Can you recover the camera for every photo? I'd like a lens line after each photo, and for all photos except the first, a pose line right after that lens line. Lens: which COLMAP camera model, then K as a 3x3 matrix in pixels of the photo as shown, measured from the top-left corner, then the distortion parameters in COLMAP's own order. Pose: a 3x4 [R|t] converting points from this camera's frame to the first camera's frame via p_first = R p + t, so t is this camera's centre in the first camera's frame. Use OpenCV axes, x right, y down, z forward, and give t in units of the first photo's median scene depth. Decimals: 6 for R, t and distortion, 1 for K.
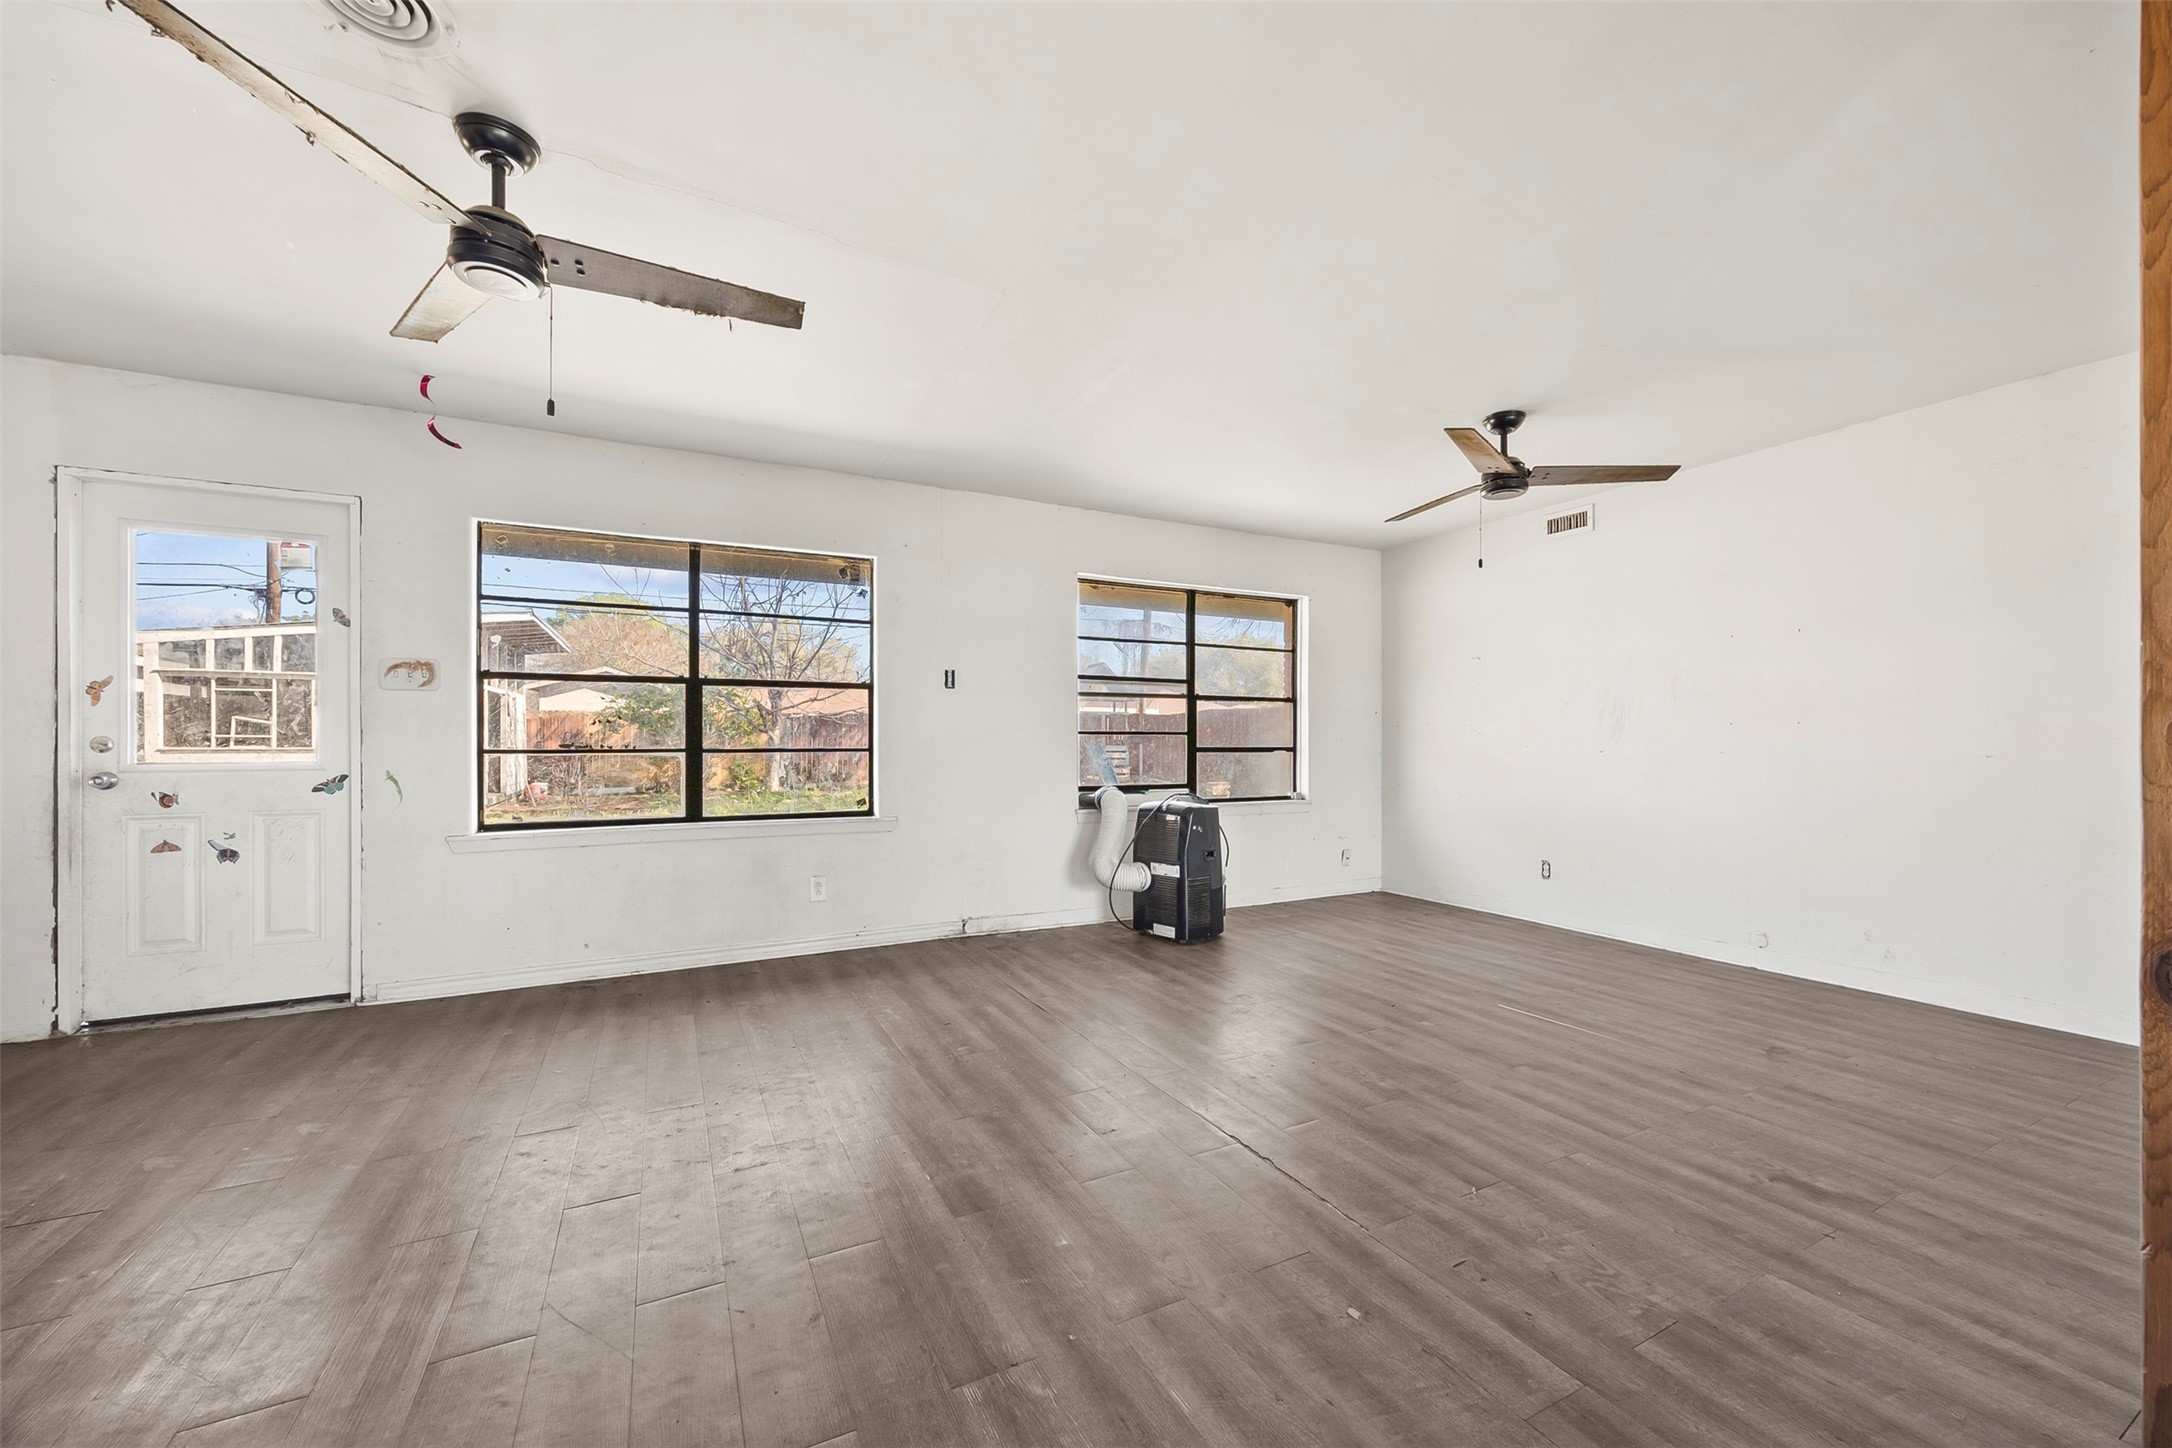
lens RADIAL K [[825.0, 0, 1097.1], [0, 825.0, 735.2], [0, 0, 1]] dist [-0.002155, 0.000148]
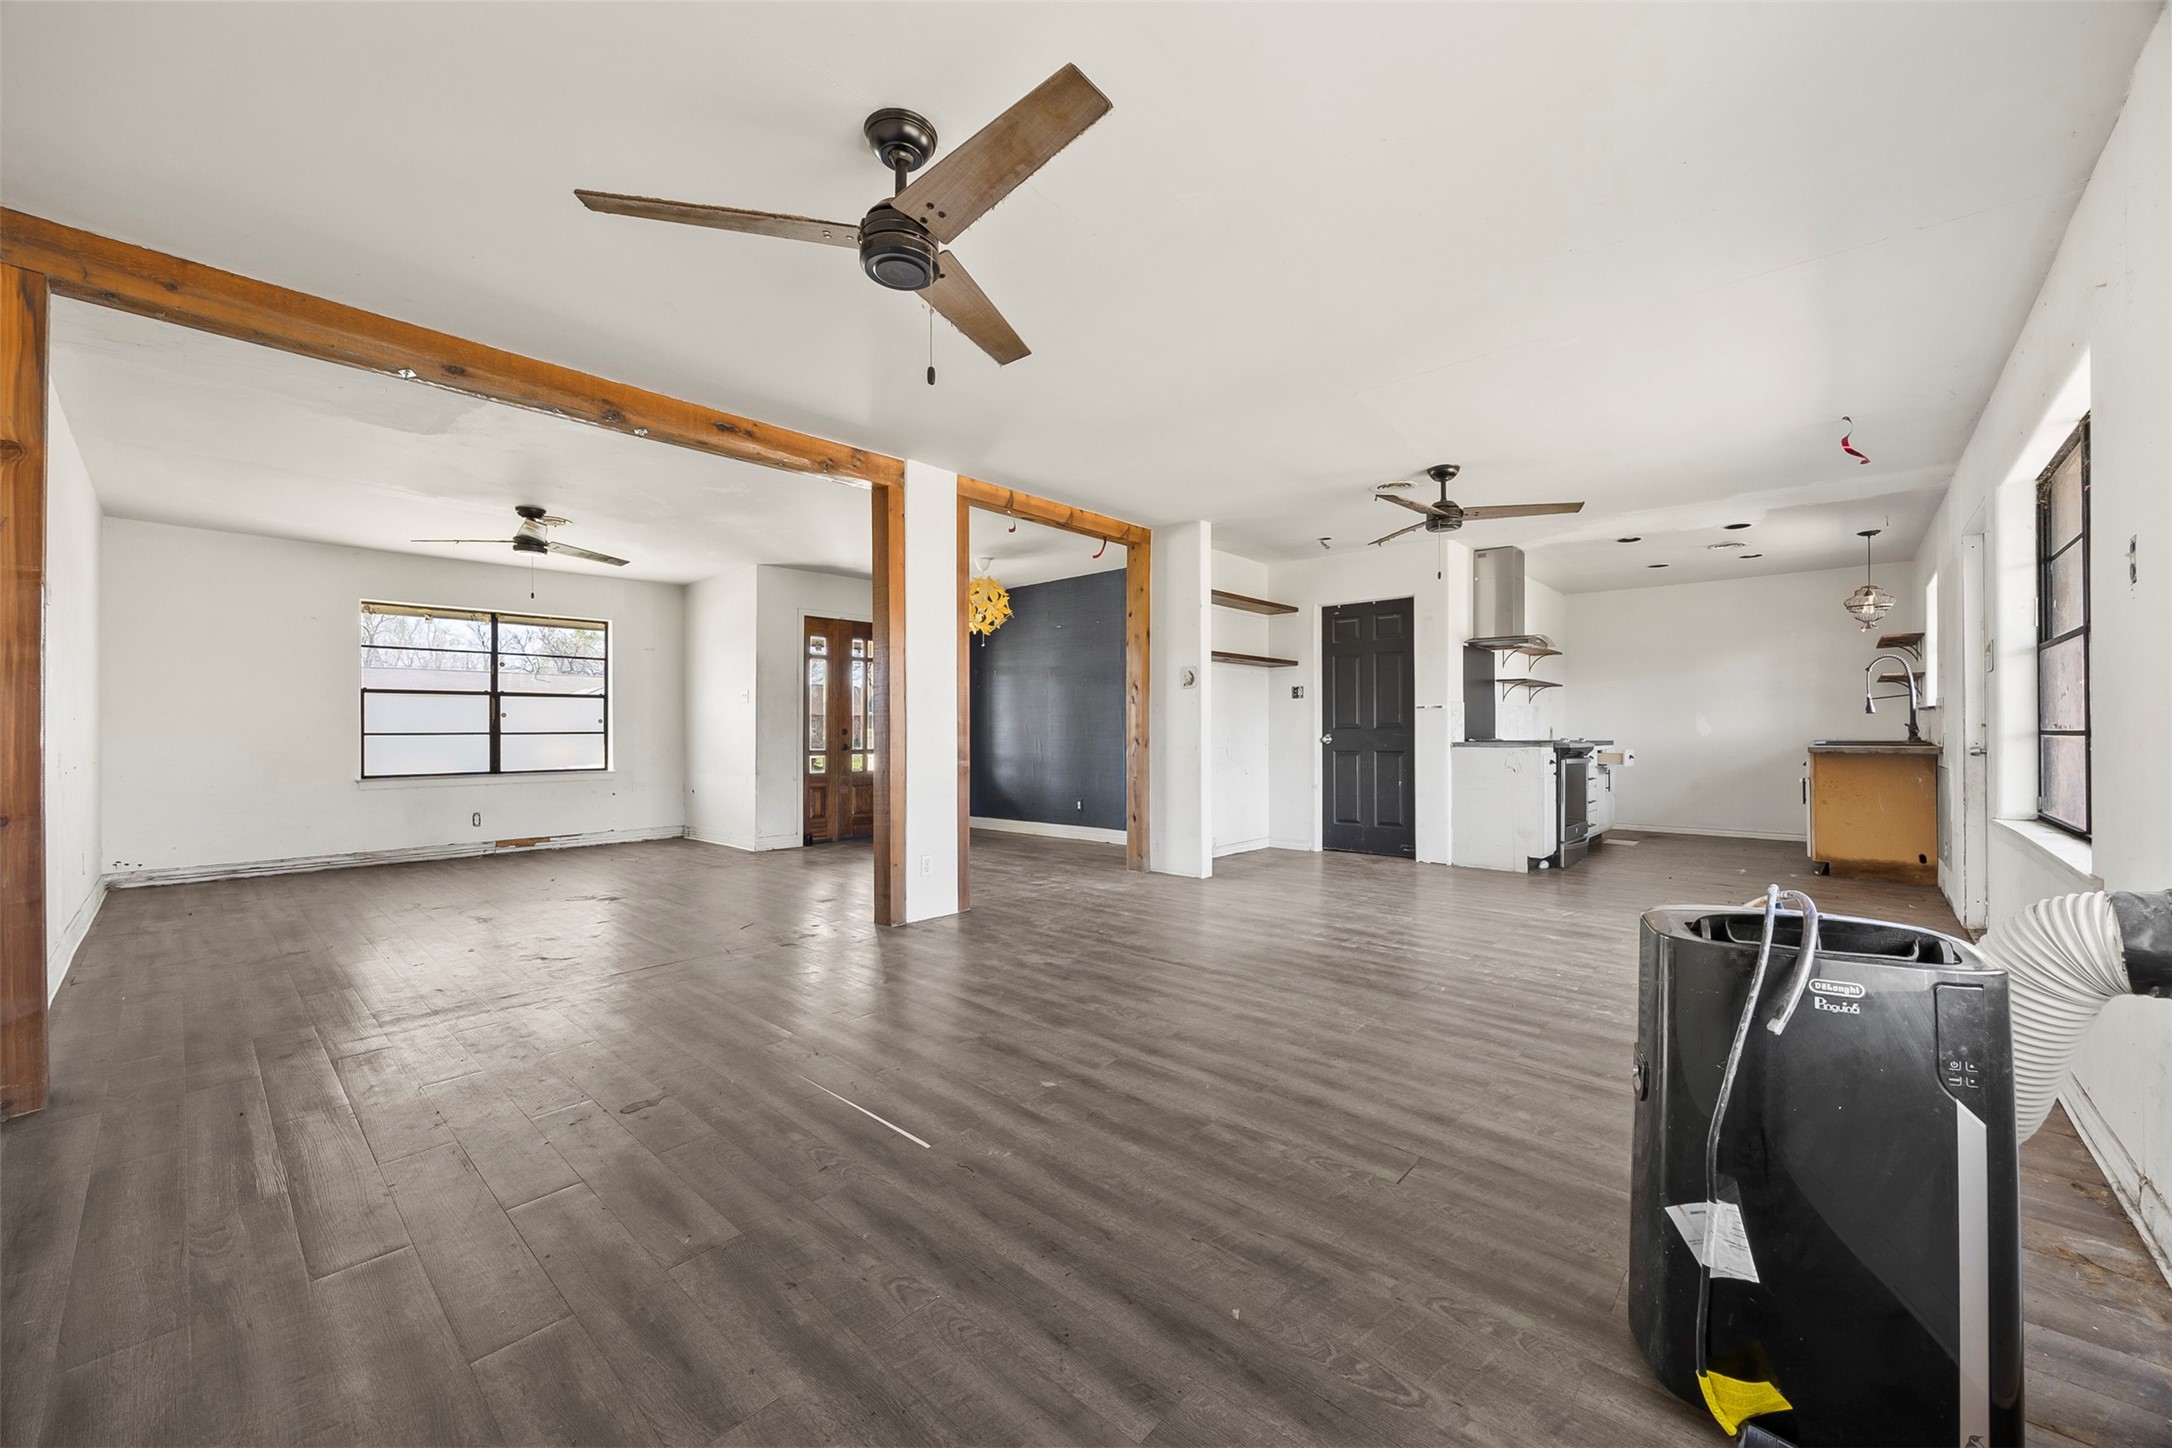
lens RADIAL K [[825.0, 0, 1093.9], [0, 825.0, 730.4], [0, 0, 1]] dist [-0.002155, 0.000148]
pose [[-0.937546, 0.002965, -0.347848, 0.437628], [0.004614, 0.999982, -0.003914, 0.014570], [0.347830, -0.005275, -0.937543, 1.212411]]
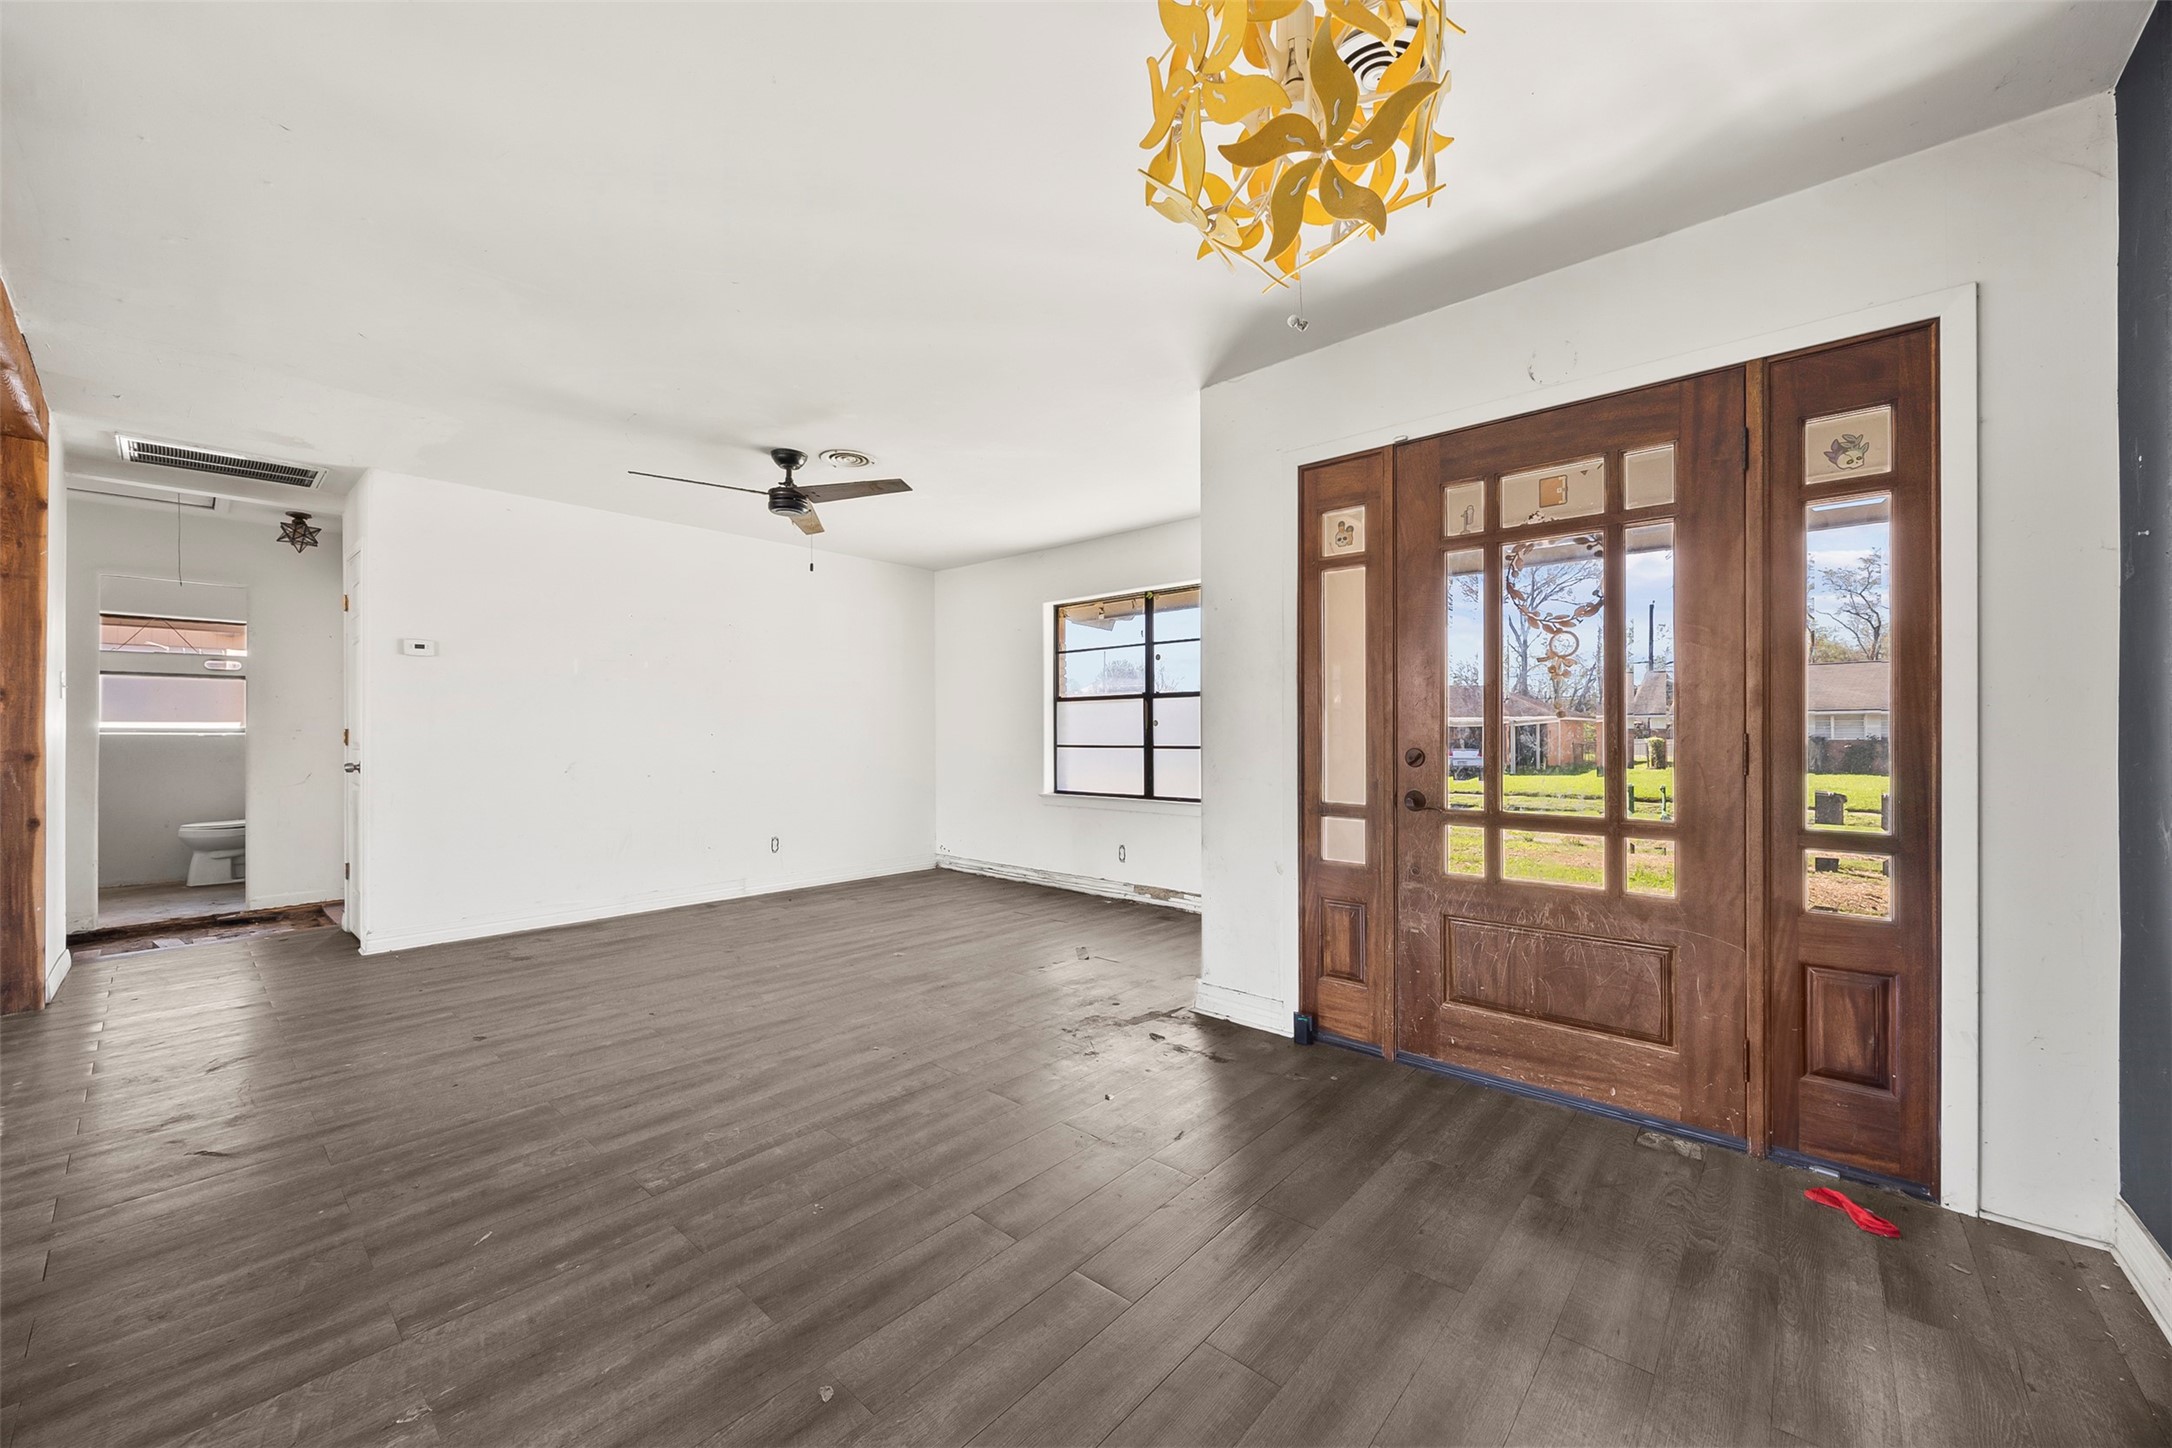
lens RADIAL K [[825.0, 0, 1094.8], [0, 825.0, 728.9], [0, 0, 1]] dist [-0.002155, 0.000148]
pose [[-0.357528, 0.005901, 0.933884, -0.151506], [-0.001641, 0.999975, -0.006948, -0.008281], [-0.933901, -0.004017, -0.357509, -0.141428]]
